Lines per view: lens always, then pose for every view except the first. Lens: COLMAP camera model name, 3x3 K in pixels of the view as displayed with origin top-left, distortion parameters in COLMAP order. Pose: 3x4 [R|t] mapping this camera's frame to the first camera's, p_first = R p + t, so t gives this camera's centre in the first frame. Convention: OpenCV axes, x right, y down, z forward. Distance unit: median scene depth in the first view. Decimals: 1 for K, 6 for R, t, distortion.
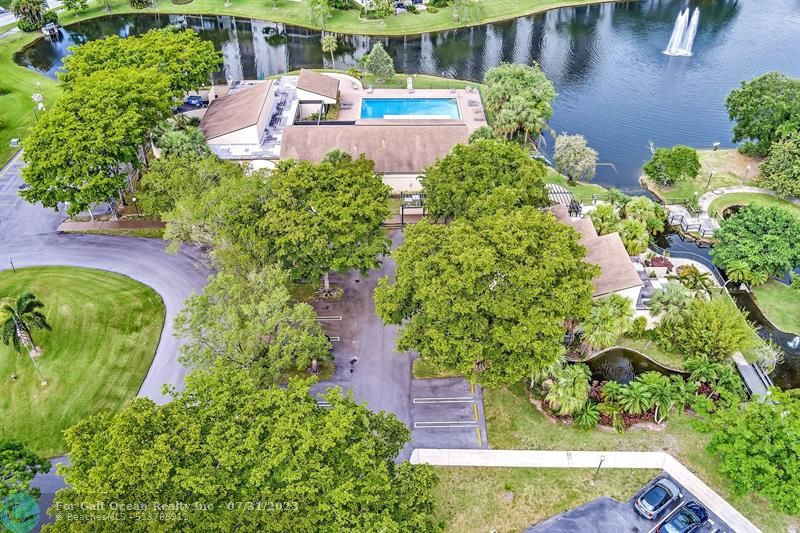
lens RADIAL K [[723.0, 0, 399.6], [0, 723.0, 266.2], [0, 0, 1]] dist [-0.069778, 0.025249]
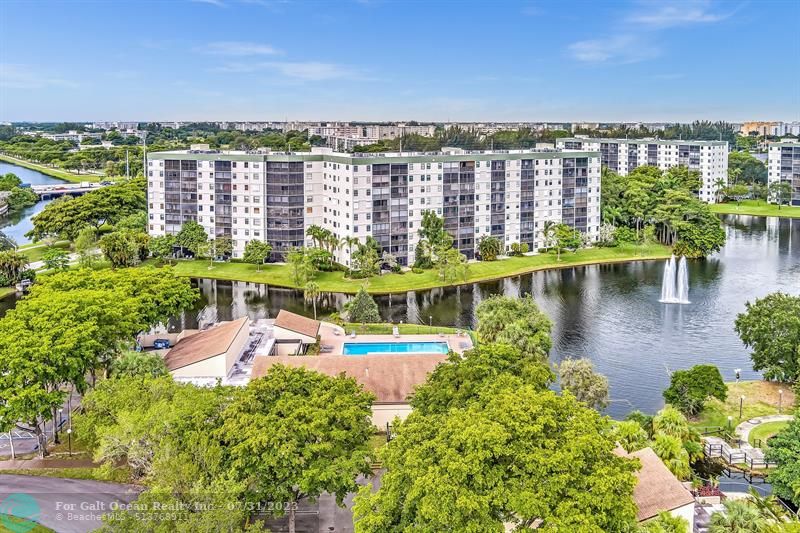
lens RADIAL K [[723.0, 0, 399.5], [0, 723.0, 266.4], [0, 0, 1]] dist [-0.069778, 0.025249]
pose [[0.999717, -0.000854, 0.023764, -0.003247], [0.014673, 0.808557, -0.588234, 0.245729], [-0.018712, 0.588417, 0.808341, 0.205285]]
